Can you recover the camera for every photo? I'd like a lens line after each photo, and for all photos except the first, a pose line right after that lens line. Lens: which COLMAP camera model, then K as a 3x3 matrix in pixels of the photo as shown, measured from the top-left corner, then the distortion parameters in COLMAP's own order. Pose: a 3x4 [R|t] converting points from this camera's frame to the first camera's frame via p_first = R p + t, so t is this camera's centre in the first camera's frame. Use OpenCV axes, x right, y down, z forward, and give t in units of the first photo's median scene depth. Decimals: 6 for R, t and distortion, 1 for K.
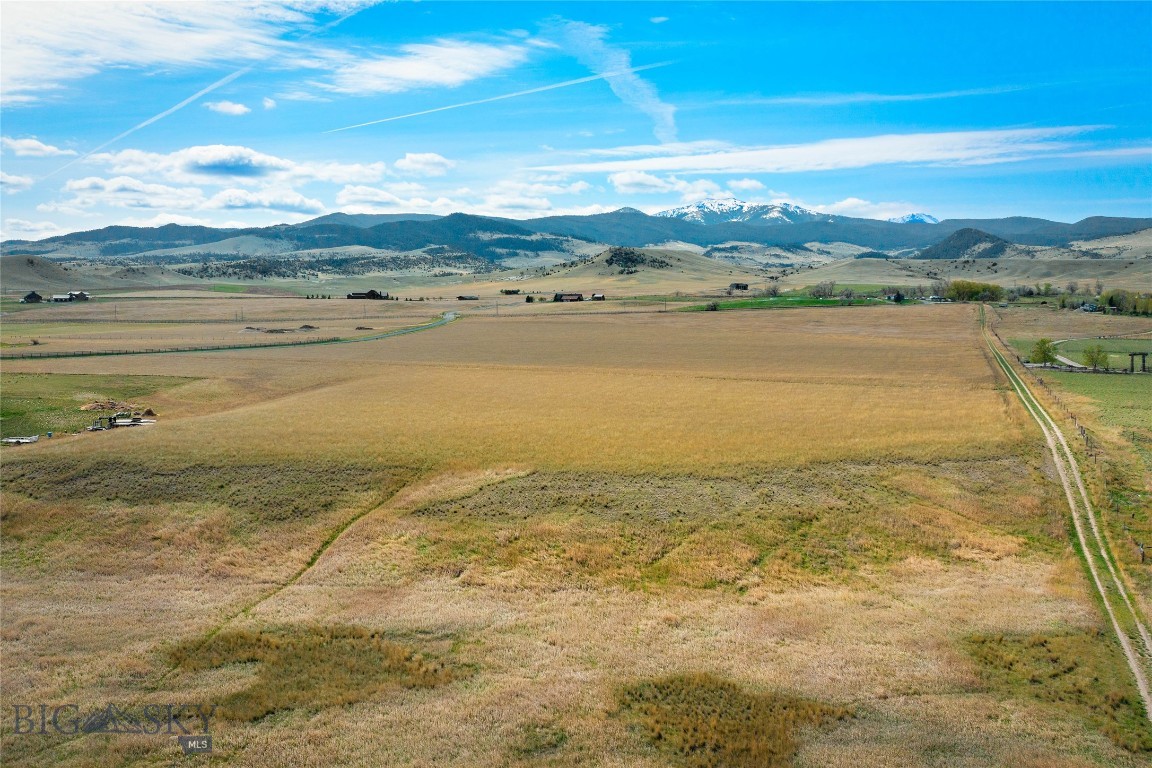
lens RADIAL K [[905.0, 0, 576.2], [0, 905.0, 379.7], [0, 0, 1]] dist [-0.023132, 0.007927]
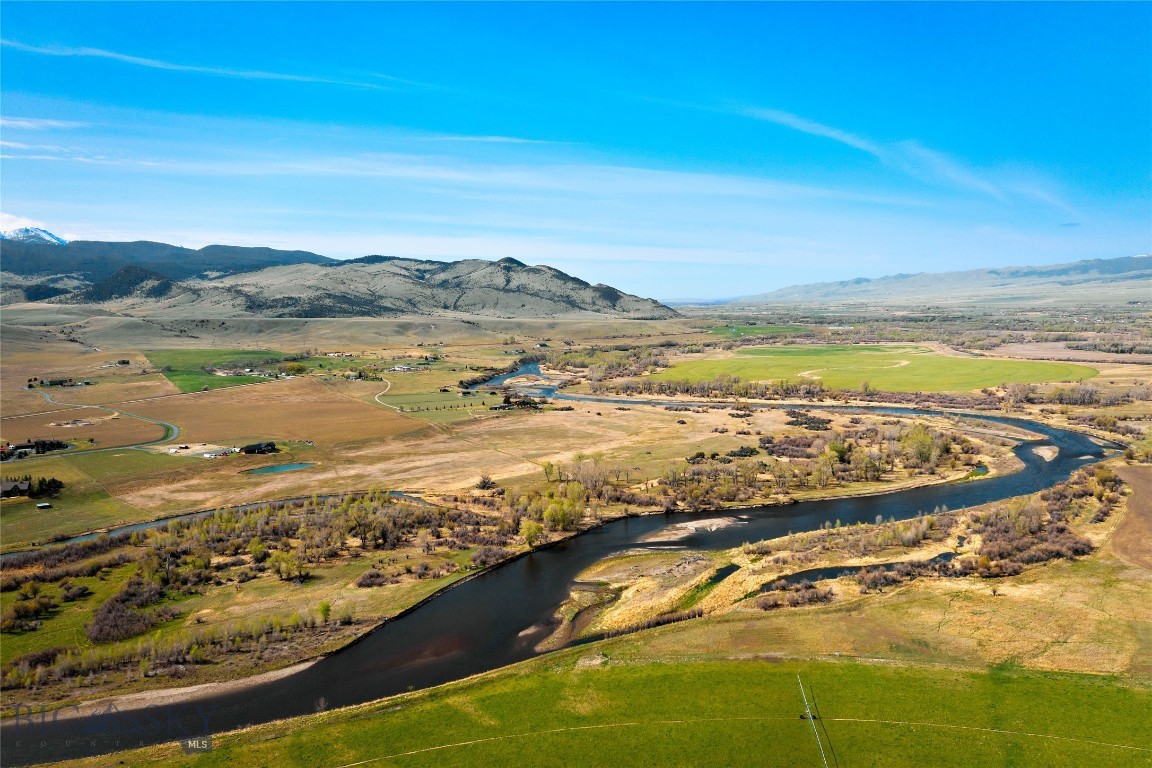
lens RADIAL K [[905.0, 0, 579.6], [0, 905.0, 390.1], [0, 0, 1]] dist [-0.023132, 0.007927]
pose [[0.603764, -0.088673, 0.792216, -0.136627], [0.086685, 0.995204, 0.045330, -0.013424], [-0.792436, 0.041305, 0.608555, -0.134400]]
